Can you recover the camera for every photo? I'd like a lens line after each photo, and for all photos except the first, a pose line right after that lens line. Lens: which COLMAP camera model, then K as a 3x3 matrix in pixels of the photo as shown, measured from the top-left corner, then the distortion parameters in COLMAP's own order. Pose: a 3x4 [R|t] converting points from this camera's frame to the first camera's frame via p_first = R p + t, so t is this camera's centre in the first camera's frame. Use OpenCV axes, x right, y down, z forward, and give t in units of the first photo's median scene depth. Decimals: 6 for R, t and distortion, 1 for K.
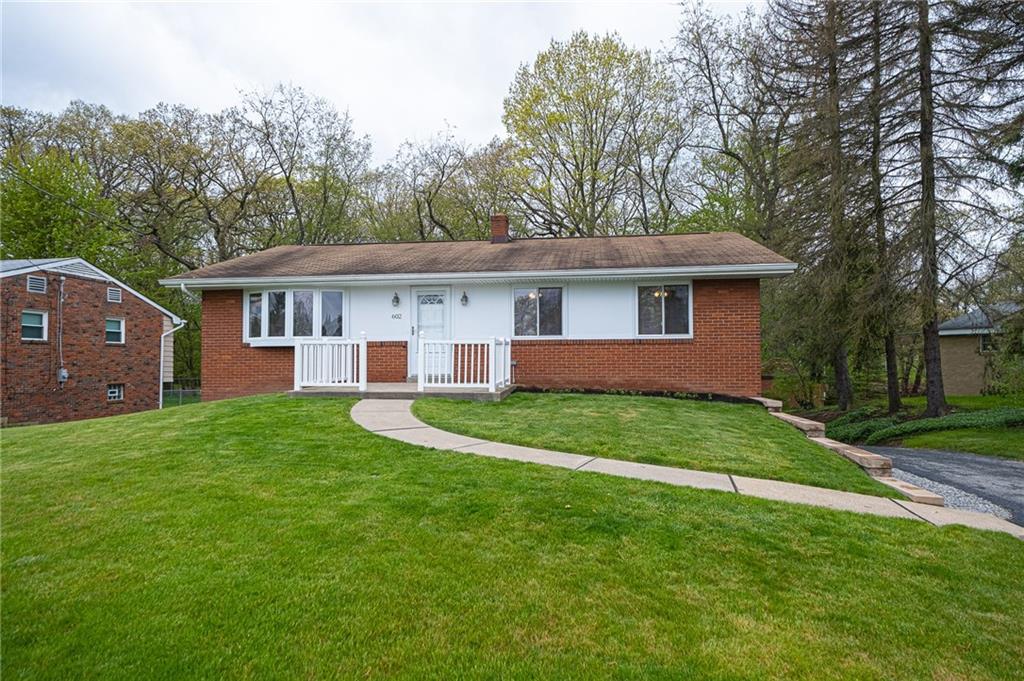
lens RADIAL K [[507.8, 0, 517.4], [0, 507.8, 350.1], [0, 0, 1]] dist [-0.001038, -0.000435]
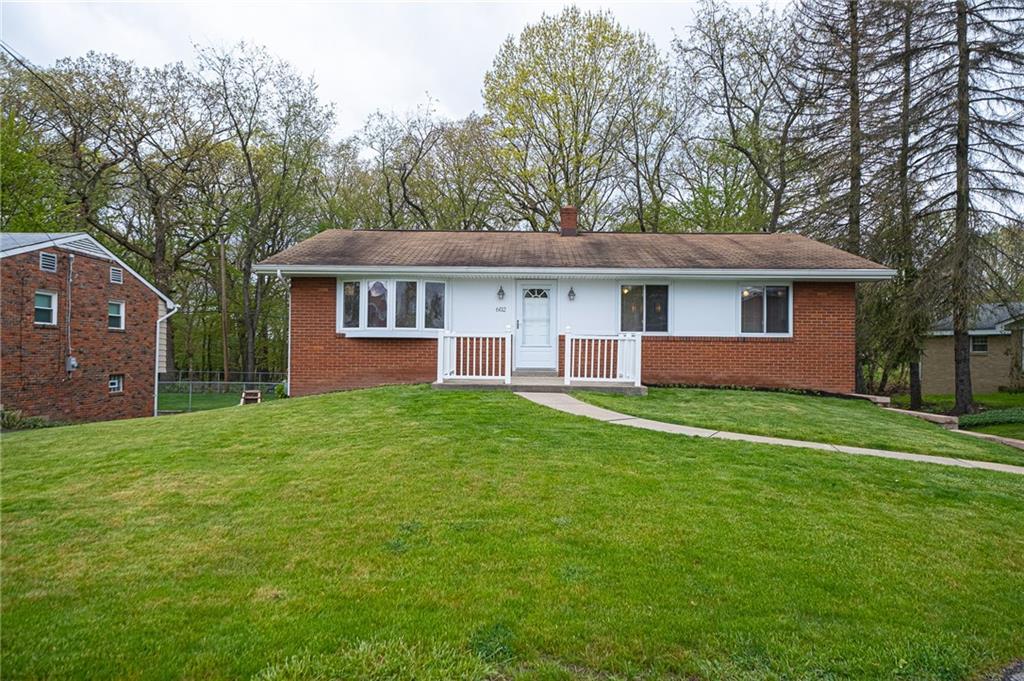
lens RADIAL K [[551.8, 0, 508.5], [0, 551.8, 351.3], [0, 0, 1]] dist [-0.000019, -0.001800]
pose [[0.994709, 0.015479, 0.101559, -0.249736], [-0.017078, 0.999743, 0.014892, -0.000907], [-0.101303, -0.016548, 0.994718, -0.056149]]
